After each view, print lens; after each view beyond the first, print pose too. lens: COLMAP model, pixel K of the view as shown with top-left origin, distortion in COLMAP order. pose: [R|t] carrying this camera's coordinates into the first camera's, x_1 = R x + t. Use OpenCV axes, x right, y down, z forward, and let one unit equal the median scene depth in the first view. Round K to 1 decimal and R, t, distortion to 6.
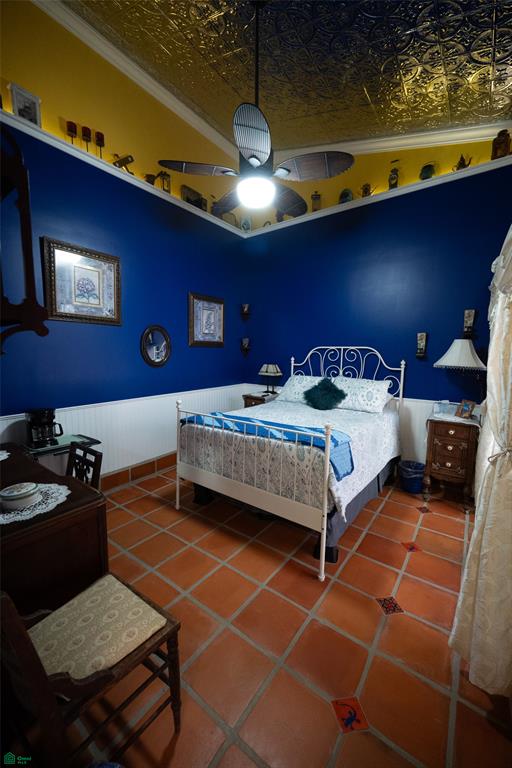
lens RADIAL K [[300.2, 0, 256.0], [0, 300.2, 384.0], [0, 0, 1]] dist [-0.002327, 0.000034]
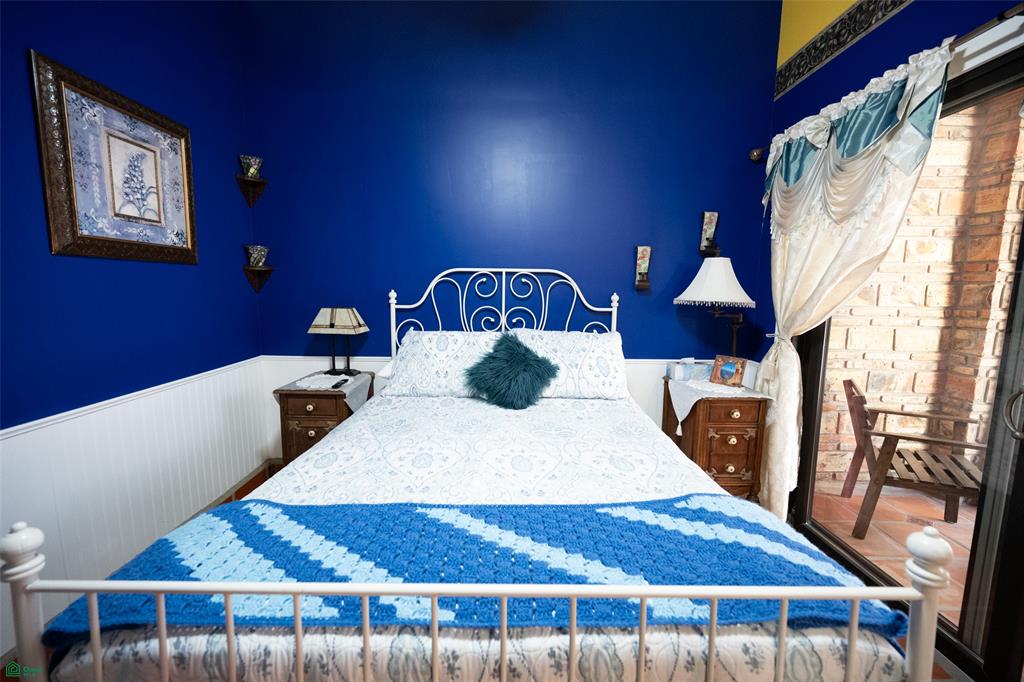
lens RADIAL K [[400.2, 0, 512.0], [0, 400.2, 341.0], [0, 0, 1]] dist [-0.002327, 0.000034]
pose [[0.803072, -0.078884, 0.590637, -0.108629], [0.063322, 0.996884, 0.047044, -0.033889], [-0.592508, -0.000379, 0.805565, 0.452544]]
